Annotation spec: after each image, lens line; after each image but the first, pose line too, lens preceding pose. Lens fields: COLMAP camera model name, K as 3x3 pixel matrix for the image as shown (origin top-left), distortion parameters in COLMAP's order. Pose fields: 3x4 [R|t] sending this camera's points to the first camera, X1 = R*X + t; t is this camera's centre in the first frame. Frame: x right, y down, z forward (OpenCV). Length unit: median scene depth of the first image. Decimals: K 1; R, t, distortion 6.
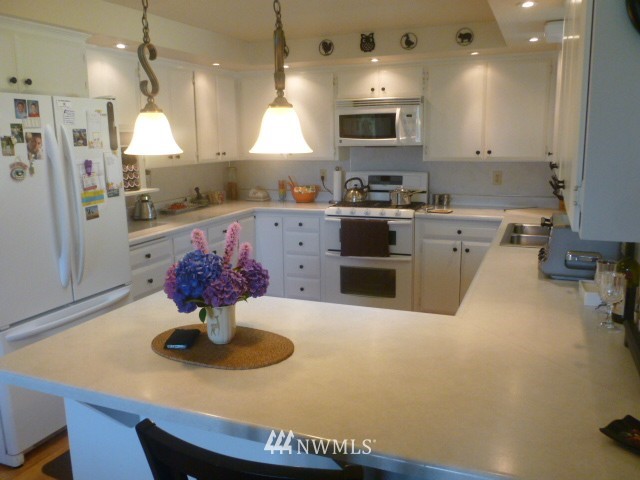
lens RADIAL K [[559.7, 0, 319.8], [0, 559.7, 240.5], [0, 0, 1]] dist [0.000032, -0.011394]
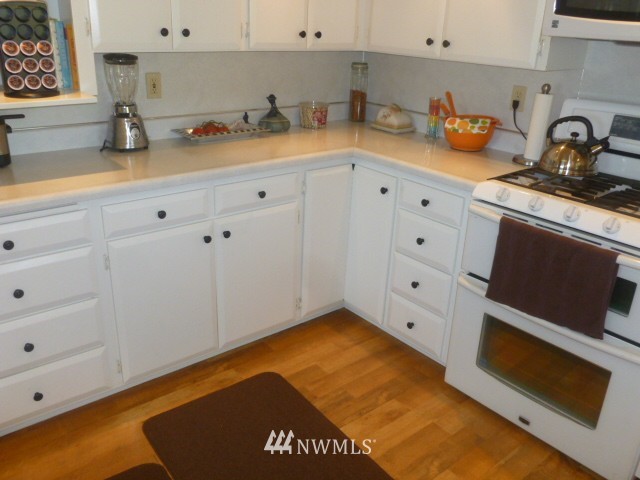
lens RADIAL K [[559.7, 0, 320.8], [0, 559.7, 238.6], [0, 0, 1]] dist [0.000032, -0.011394]
pose [[0.879614, 0.224413, -0.419425, 0.130950], [-0.142231, 0.965465, 0.218285, -0.126247], [0.453926, -0.132351, 0.881155, 0.756334]]
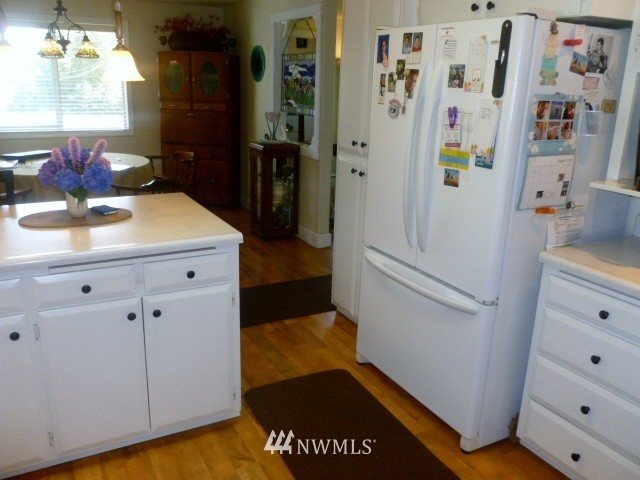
lens RADIAL K [[559.7, 0, 320.2], [0, 559.7, 240.6], [0, 0, 1]] dist [0.000032, -0.011394]
pose [[-0.633637, 0.208254, -0.745074, 0.285991], [-0.167996, 0.903066, 0.395284, -0.239622], [0.755170, 0.375636, -0.537230, 1.287228]]
